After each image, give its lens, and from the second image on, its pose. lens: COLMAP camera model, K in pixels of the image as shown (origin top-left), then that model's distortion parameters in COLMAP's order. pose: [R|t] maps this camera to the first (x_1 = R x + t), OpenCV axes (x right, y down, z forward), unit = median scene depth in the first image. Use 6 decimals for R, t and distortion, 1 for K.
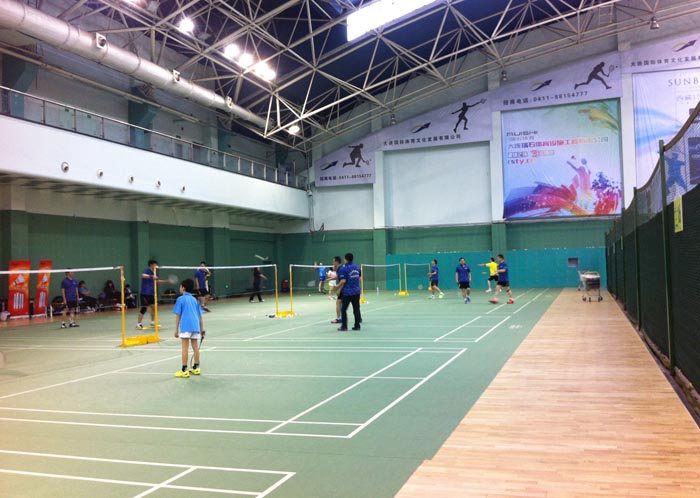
lens RADIAL K [[699.4, 0, 350.6], [0, 699.4, 249.4], [0, 0, 1]] dist [0.008301, 0.000000]
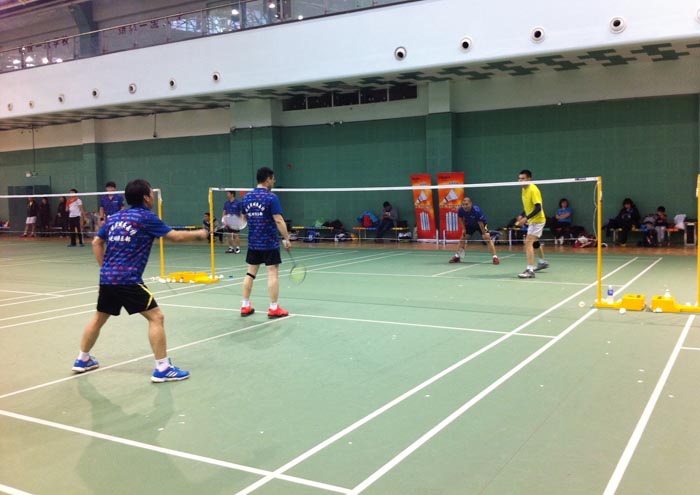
lens RADIAL K [[699.4, 0, 350.5], [0, 699.4, 246.2], [0, 0, 1]] dist [0.008301, 0.000000]
pose [[-0.185214, 0.103502, -0.977232, 0.371590], [0.054609, 0.993985, 0.094927, 0.017822], [0.981180, -0.035784, -0.189752, 1.069948]]
